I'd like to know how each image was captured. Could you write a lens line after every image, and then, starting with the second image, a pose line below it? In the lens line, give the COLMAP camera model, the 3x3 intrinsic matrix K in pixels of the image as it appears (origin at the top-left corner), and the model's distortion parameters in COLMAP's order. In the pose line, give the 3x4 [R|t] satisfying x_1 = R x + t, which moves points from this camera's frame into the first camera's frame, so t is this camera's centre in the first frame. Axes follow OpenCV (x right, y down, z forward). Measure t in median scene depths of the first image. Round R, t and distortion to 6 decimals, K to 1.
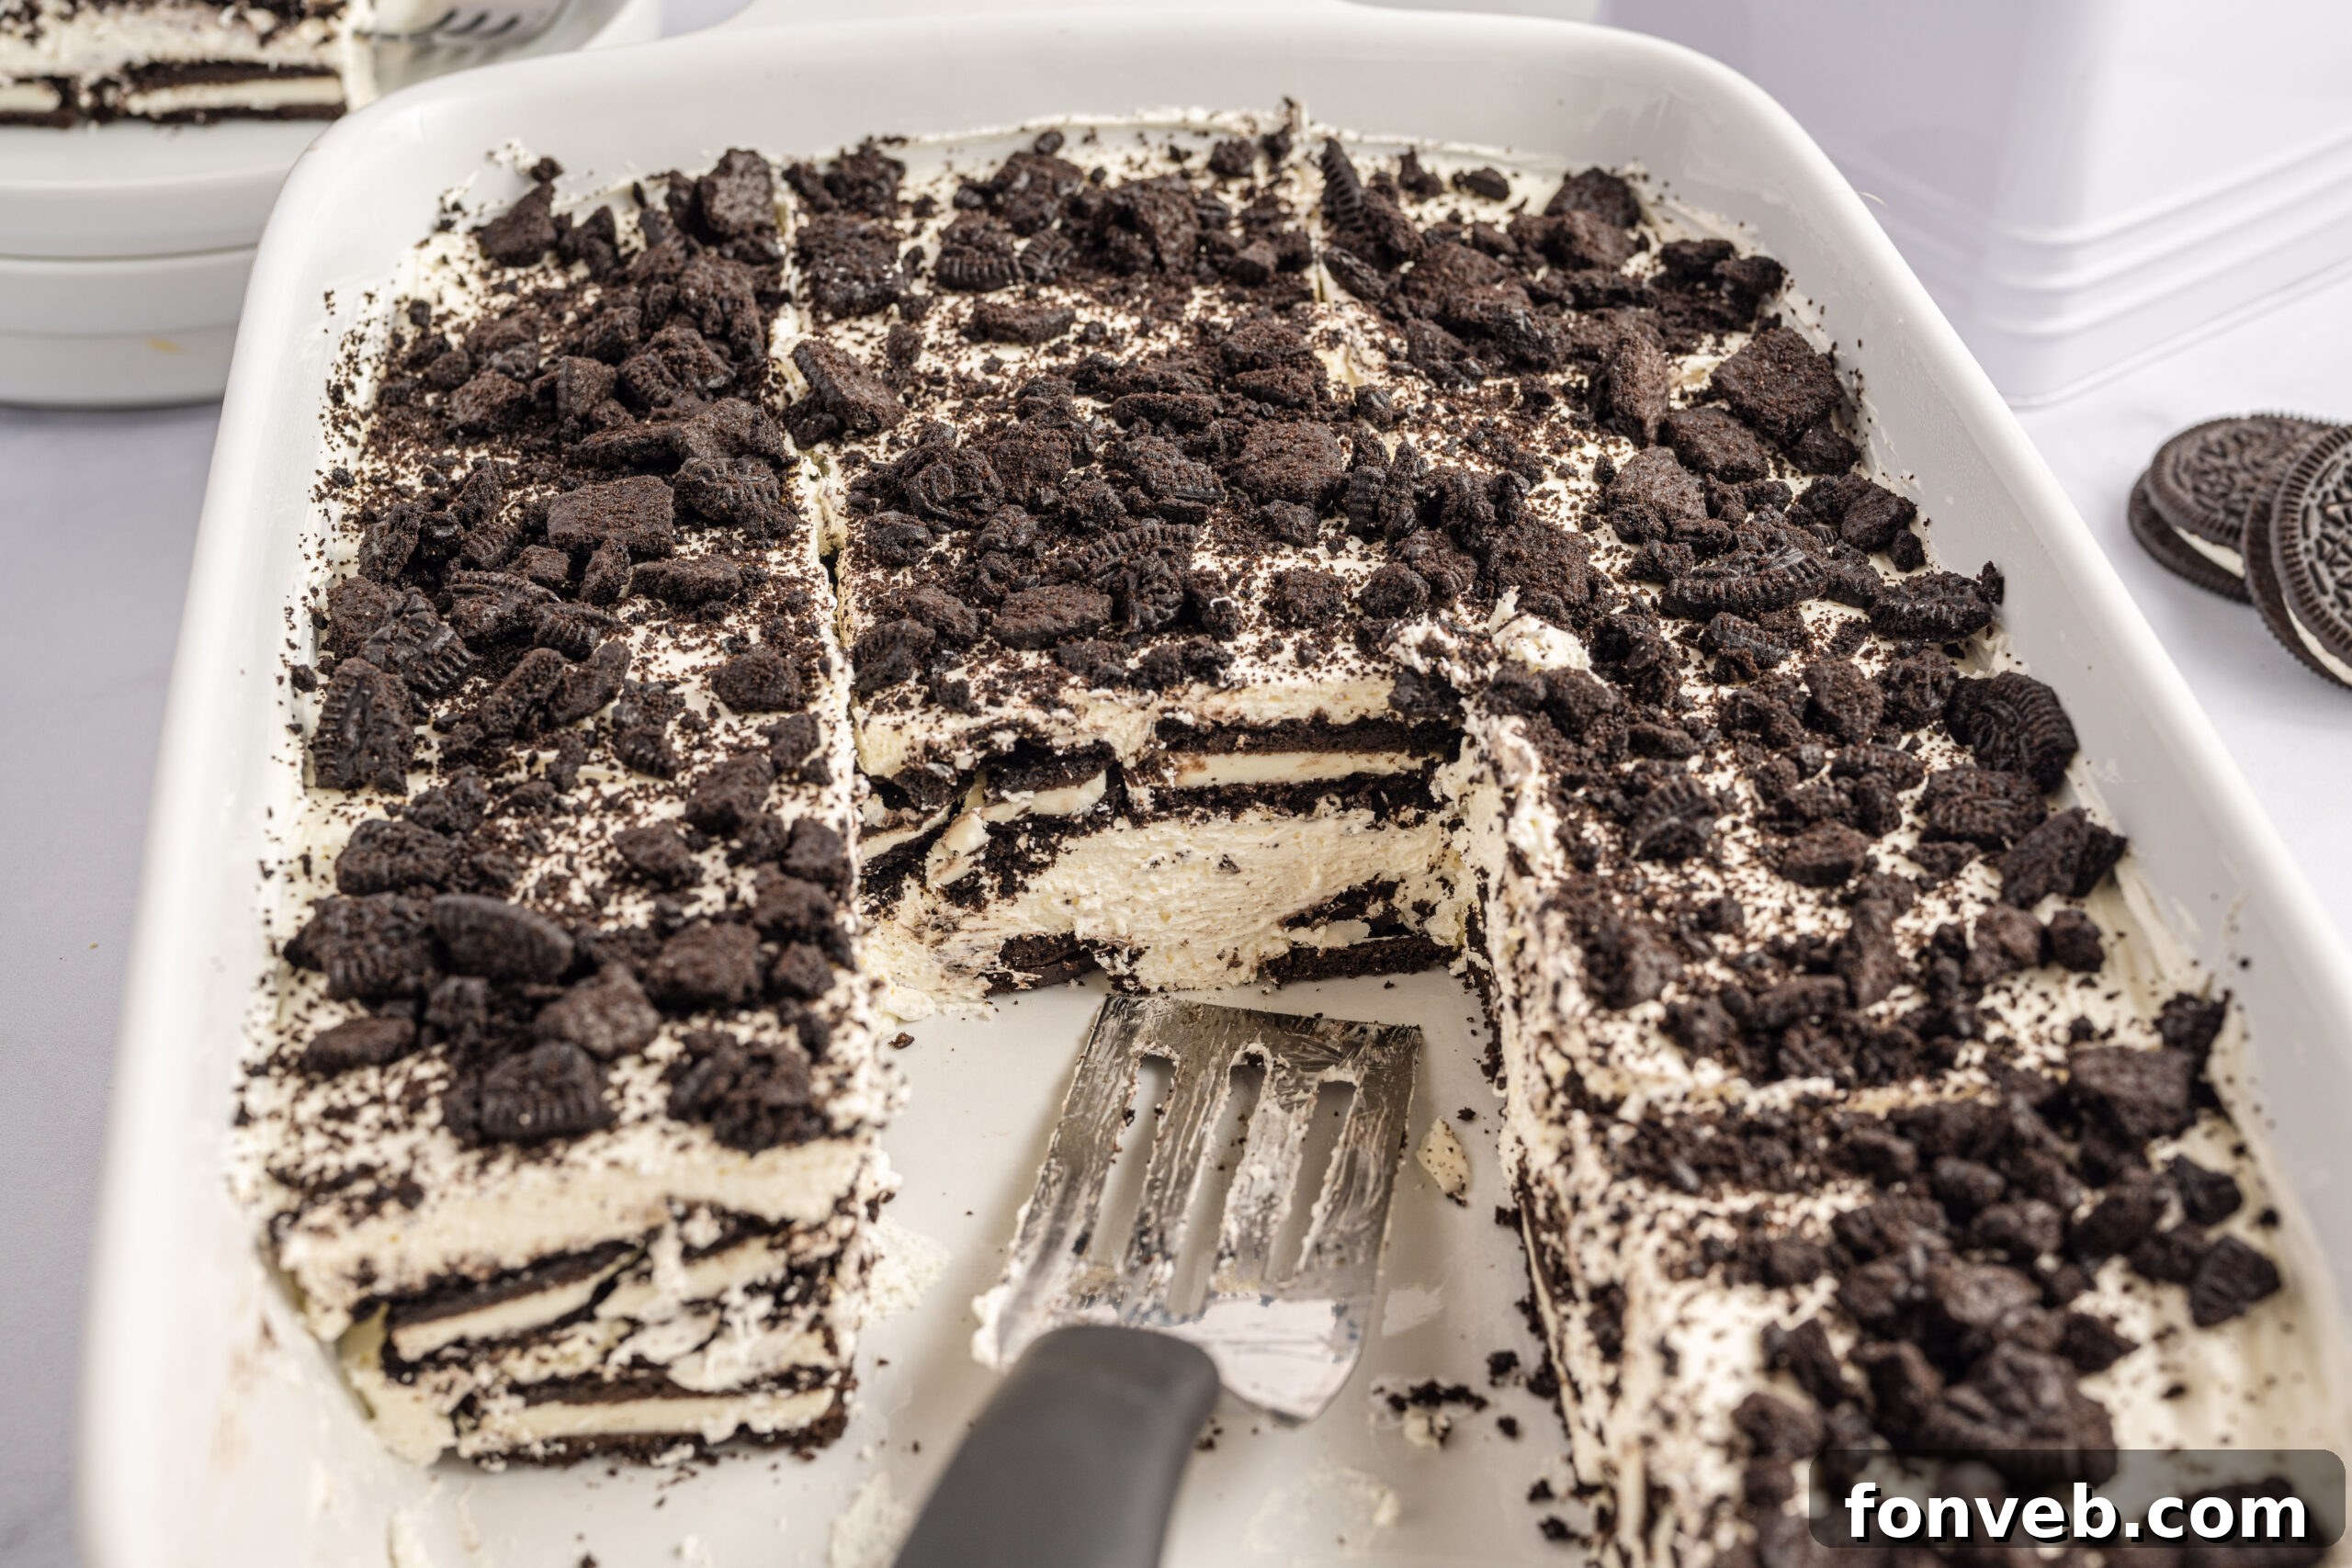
lens RADIAL K [[3907.5, 0, 1051.3], [0, 3907.5, 953.9], [0, 0, 1]] dist [0.039758, -0.258217]
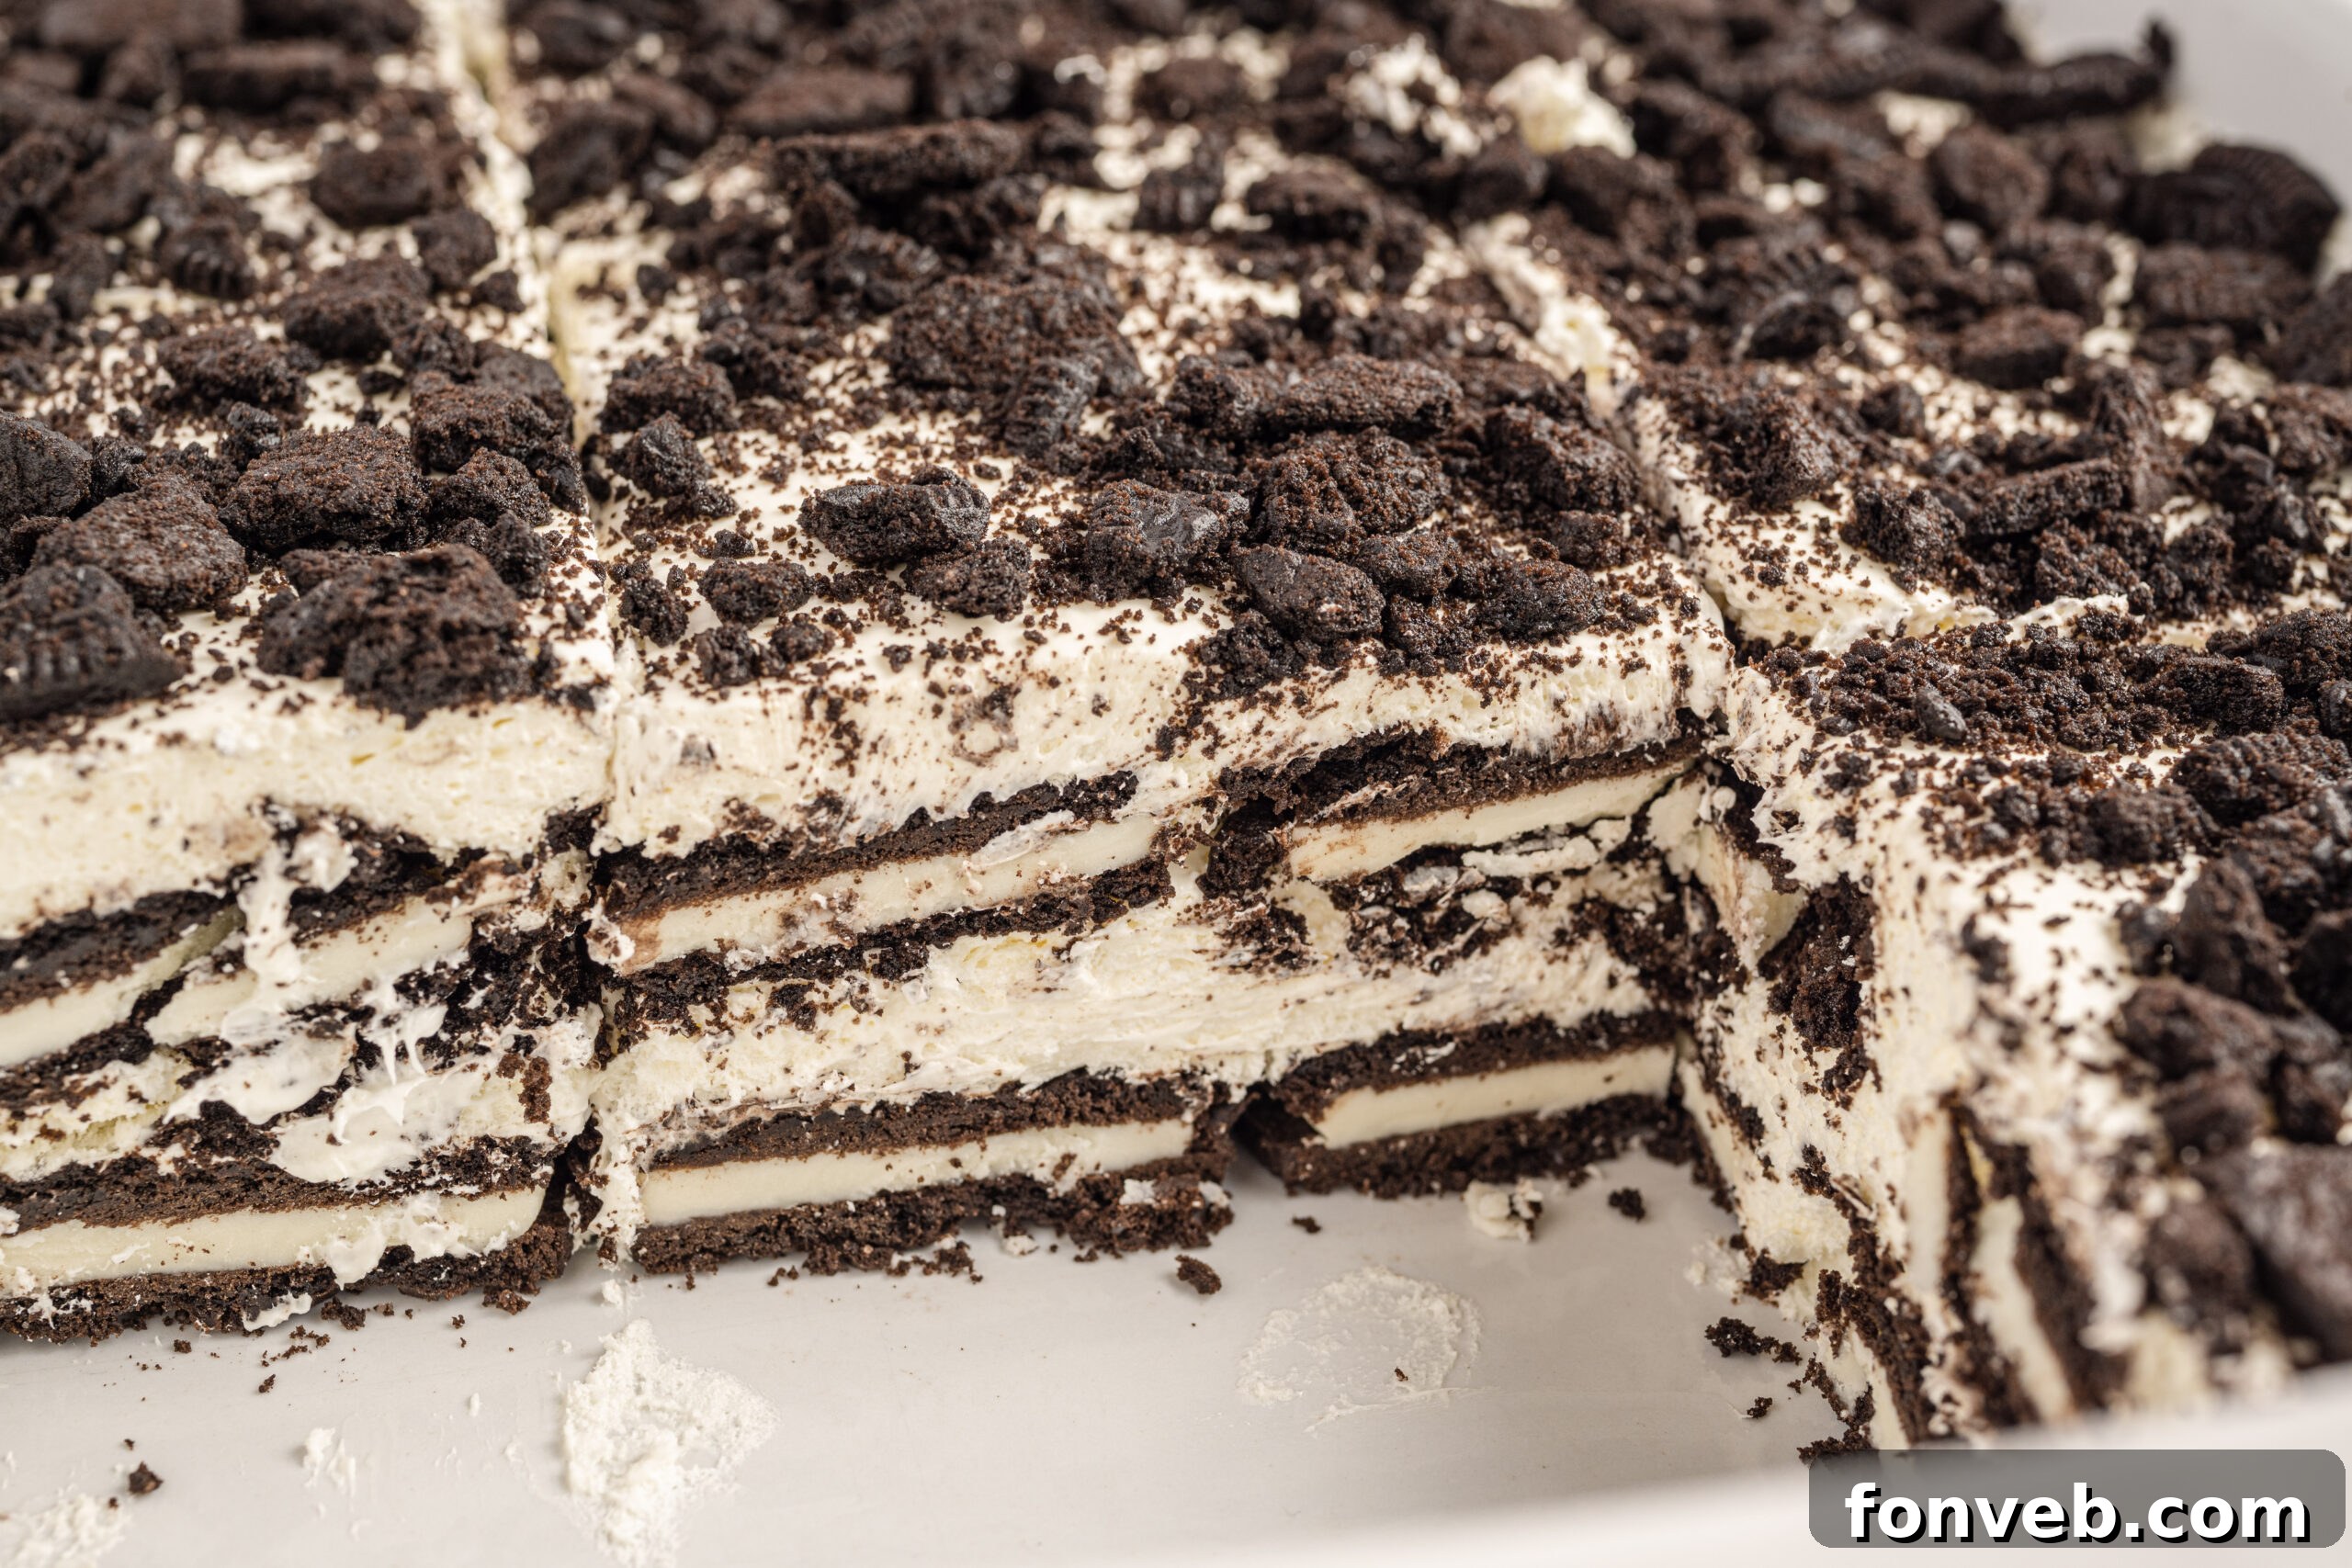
lens RADIAL K [[3910.3, 0, 1107.2], [0, 3910.3, 836.5], [0, 0, 1]] dist [0.048224, 0.043222]
pose [[0.990817, -0.031675, 0.131447, -0.045037], [0.049420, 0.989746, -0.134016, 0.134710], [-0.125854, 0.139281, 0.982223, 0.362502]]
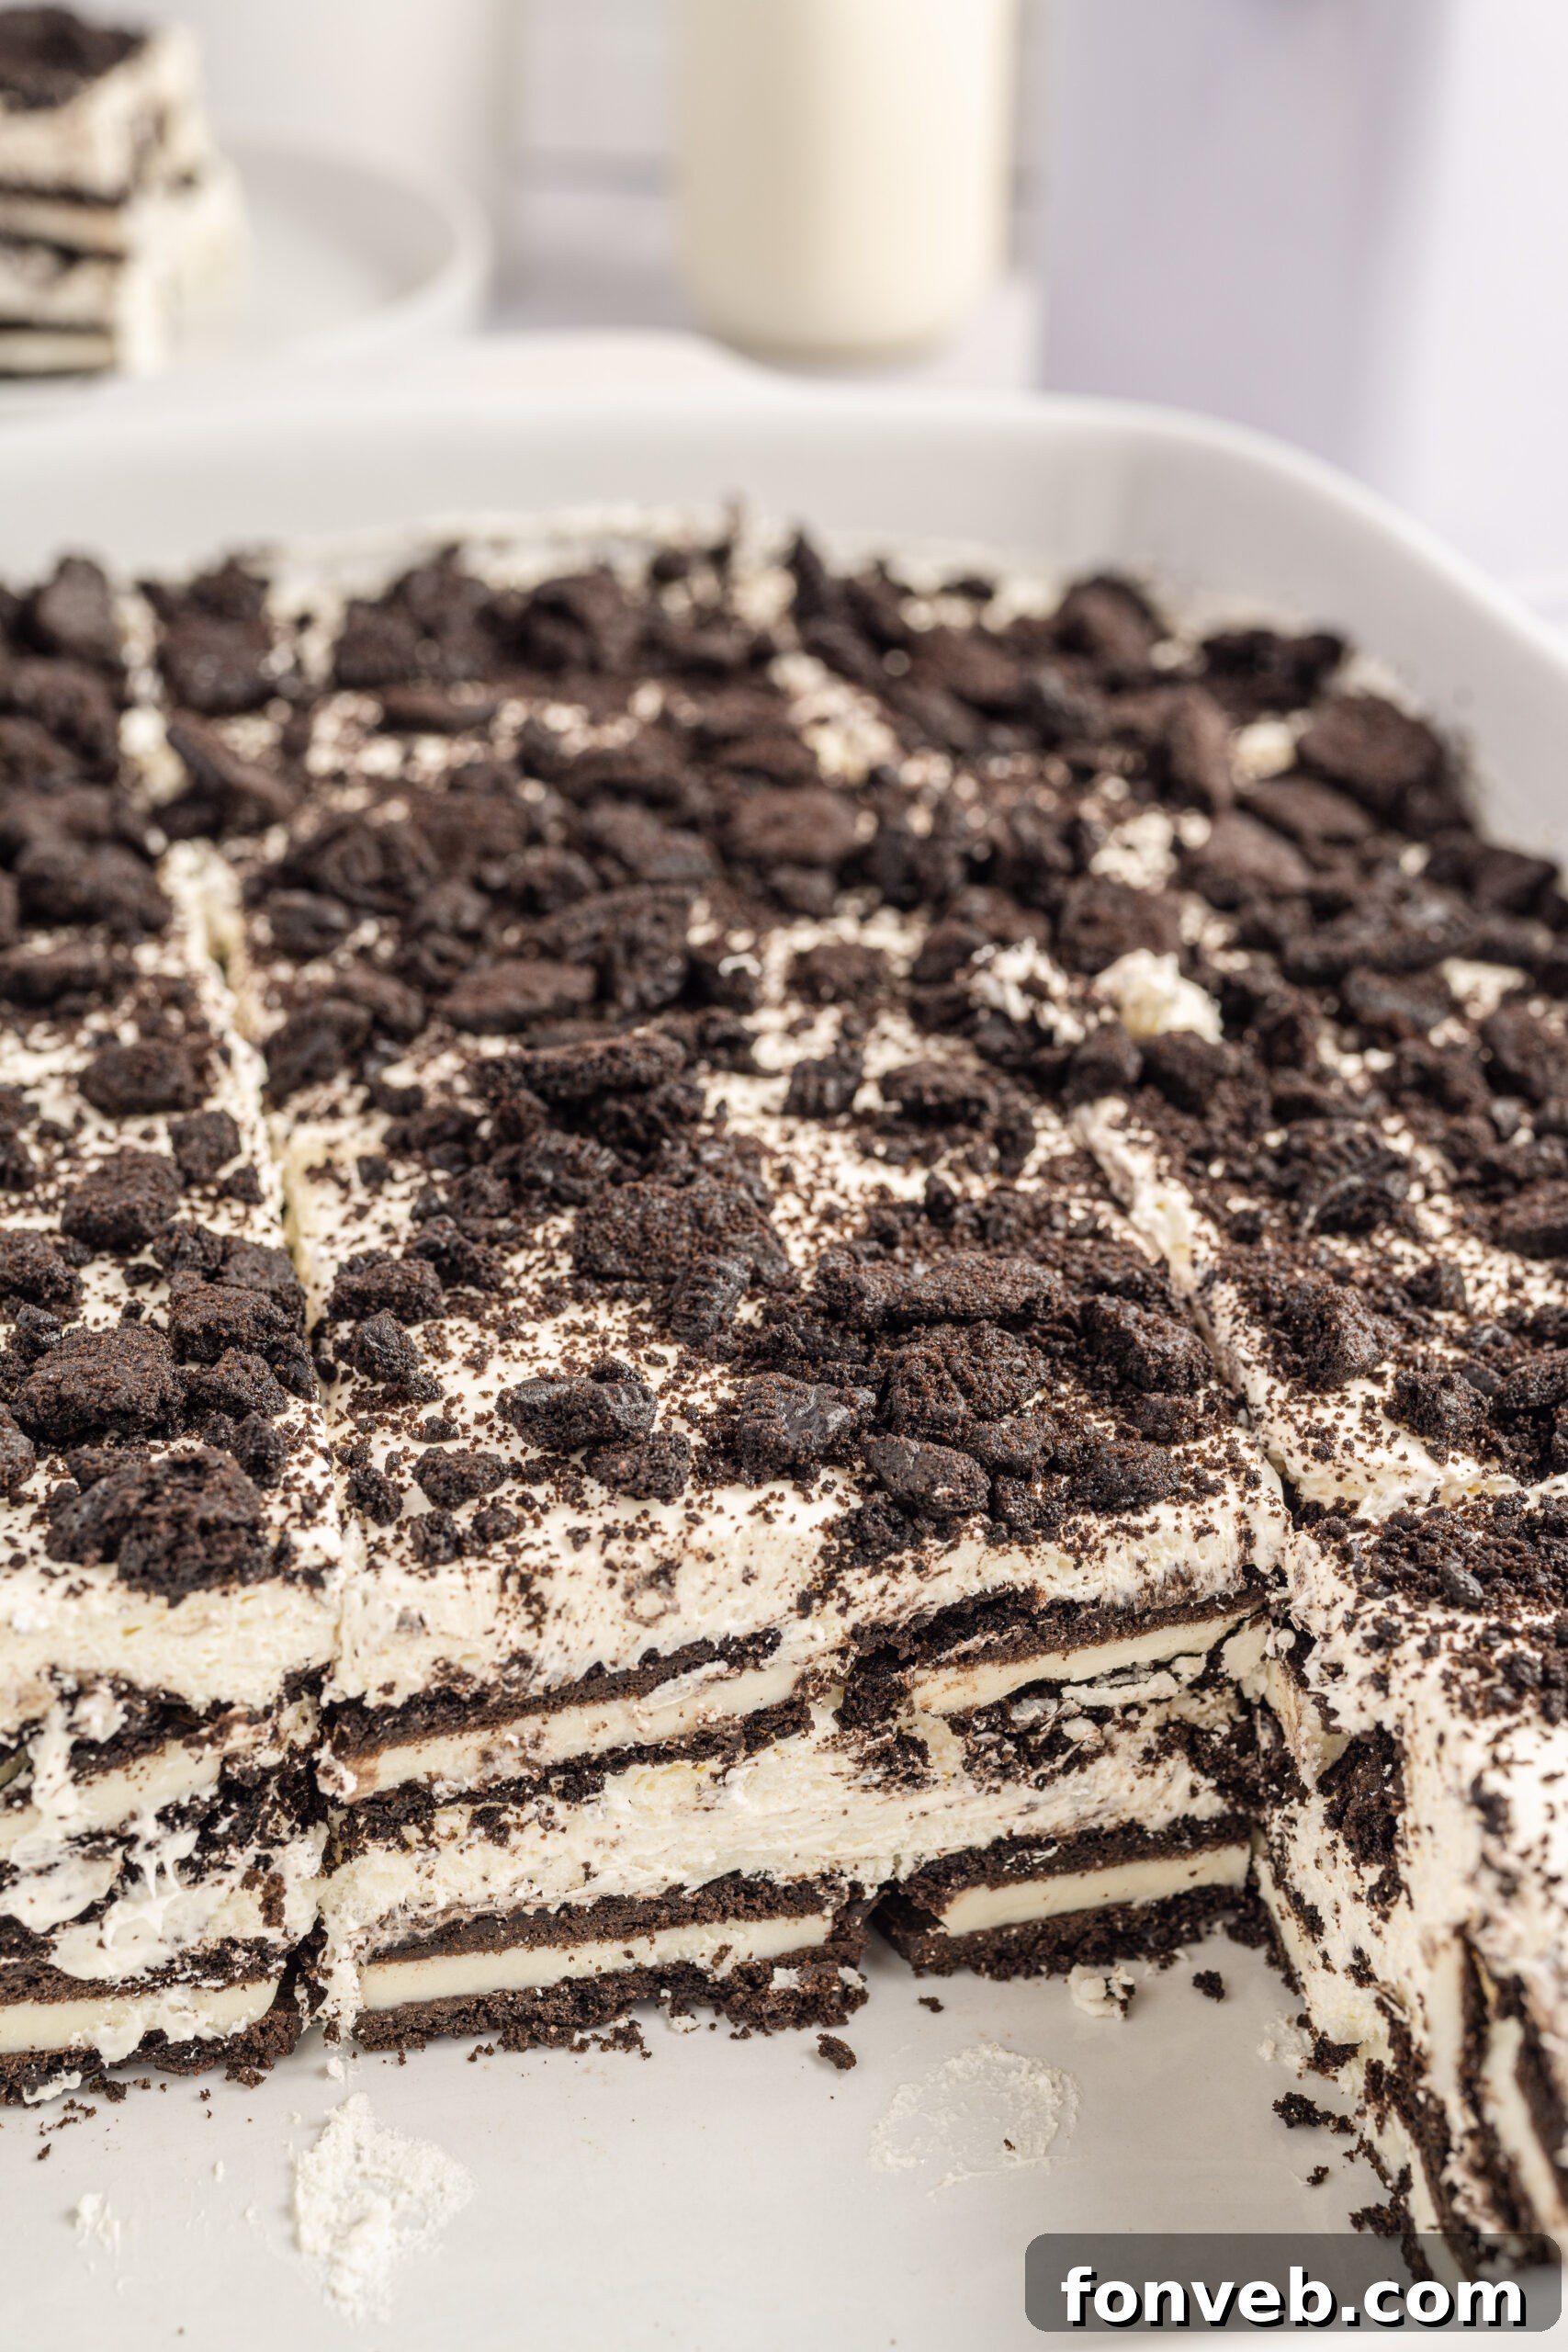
lens RADIAL K [[3910.3, 0, 697.9], [0, 3910.3, 1176.1], [0, 0, 1]] dist [0.048224, 0.043222]
pose [[0.994013, -0.026799, 0.105922, -0.048916], [0.046557, 0.980925, -0.188728, 0.100502], [-0.098843, 0.192529, 0.976300, 0.252506]]
